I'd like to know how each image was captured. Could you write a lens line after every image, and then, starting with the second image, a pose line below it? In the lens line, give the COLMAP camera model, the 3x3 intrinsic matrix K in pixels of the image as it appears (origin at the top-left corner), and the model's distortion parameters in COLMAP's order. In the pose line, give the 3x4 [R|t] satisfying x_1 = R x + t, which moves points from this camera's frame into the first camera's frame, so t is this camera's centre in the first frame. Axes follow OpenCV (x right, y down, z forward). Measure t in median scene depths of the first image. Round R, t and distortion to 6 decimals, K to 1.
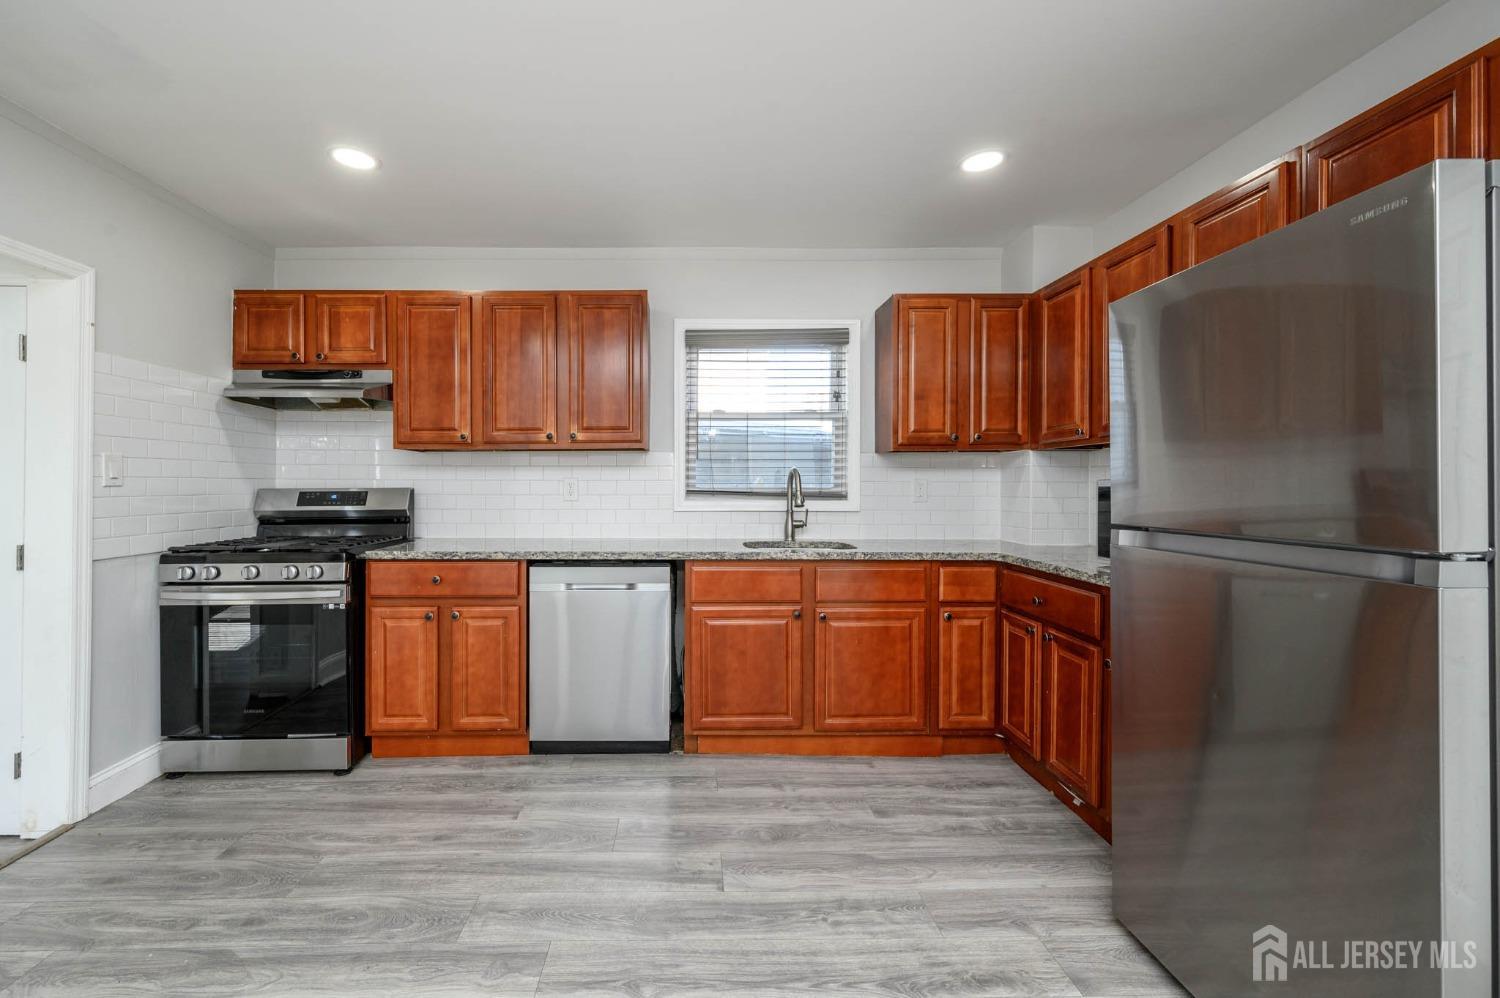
lens RADIAL K [[619.5, 0, 717.9], [0, 619.5, 489.3], [0, 0, 1]] dist [-0.002940, -0.000551]
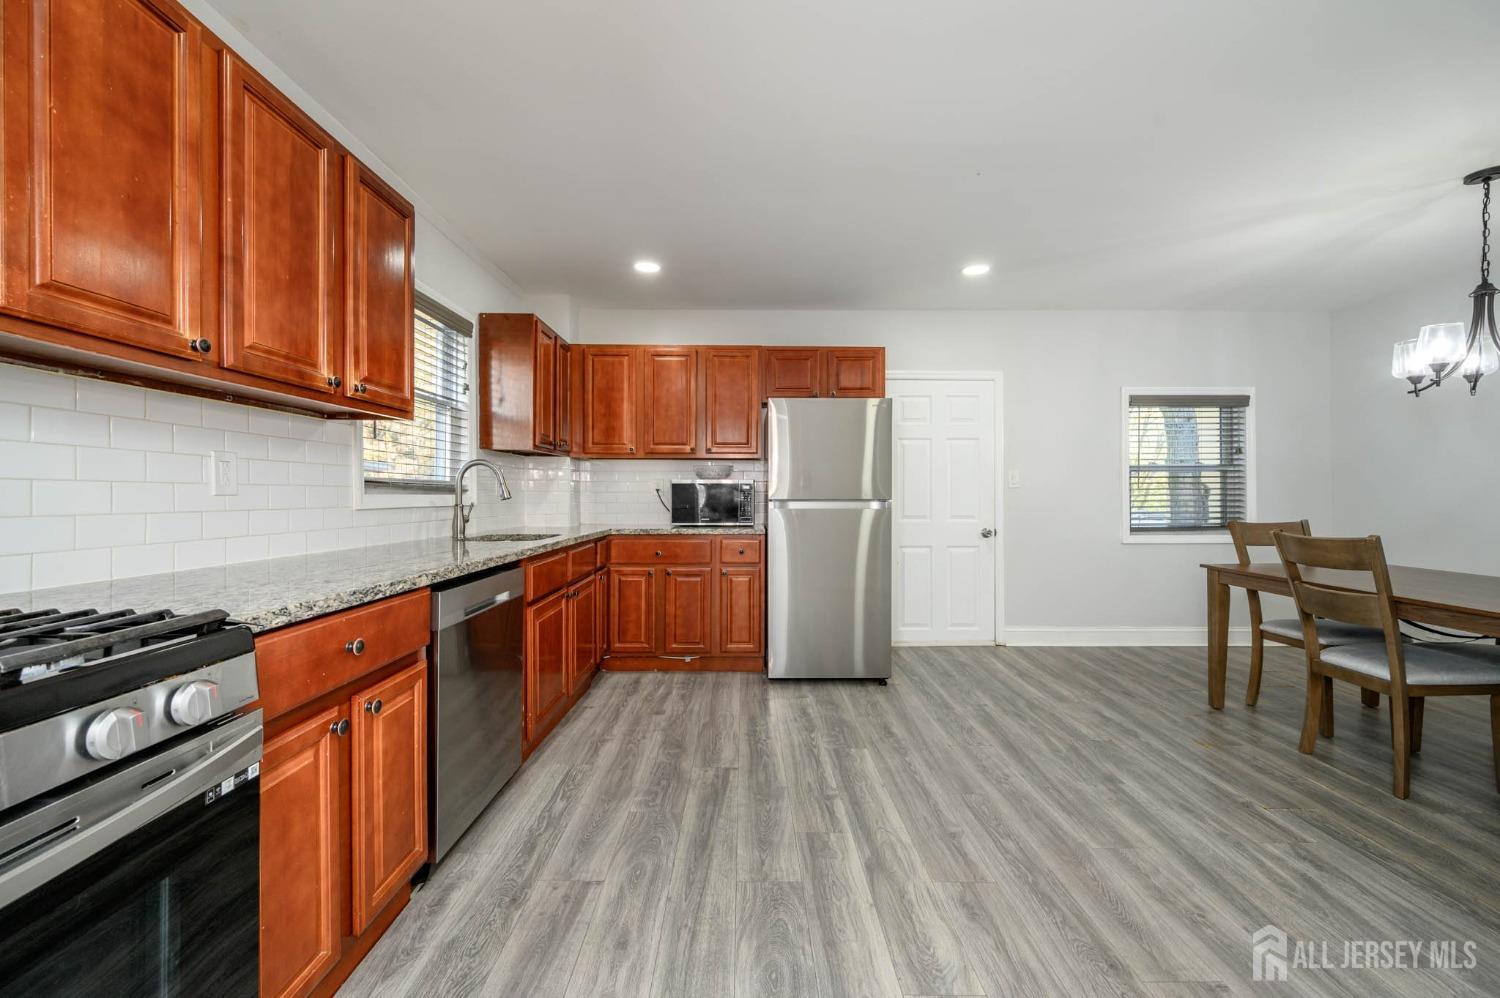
lens RADIAL K [[585.7, 0, 747.8], [0, 585.7, 498.7], [0, 0, 1]] dist [0.000606, -0.000171]
pose [[0.010442, -0.006461, 0.999925, -0.836705], [0.001906, 0.999977, 0.006442, 0.022452], [-0.999944, 0.001838, 0.010454, 0.617670]]
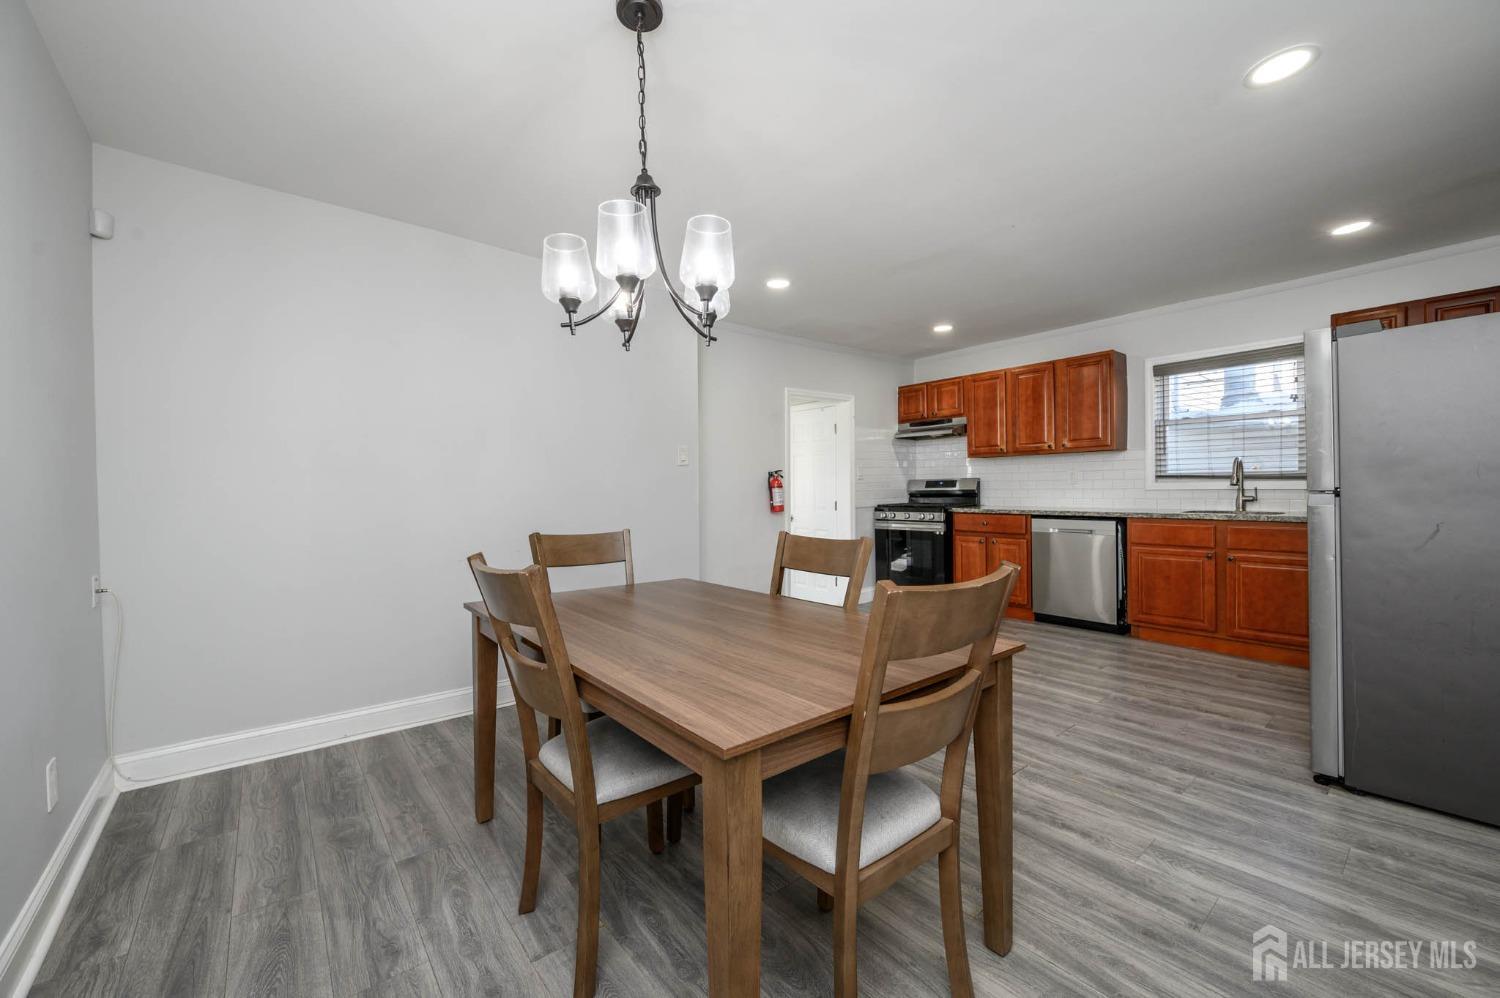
lens RADIAL K [[619.5, 0, 717.9], [0, 619.5, 489.3], [0, 0, 1]] dist [-0.002940, -0.000551]
pose [[0.589175, -0.006149, -0.807982, 0.590150], [0.013541, 0.999906, 0.002265, 0.019133], [0.807892, -0.012275, 0.589203, -0.785888]]
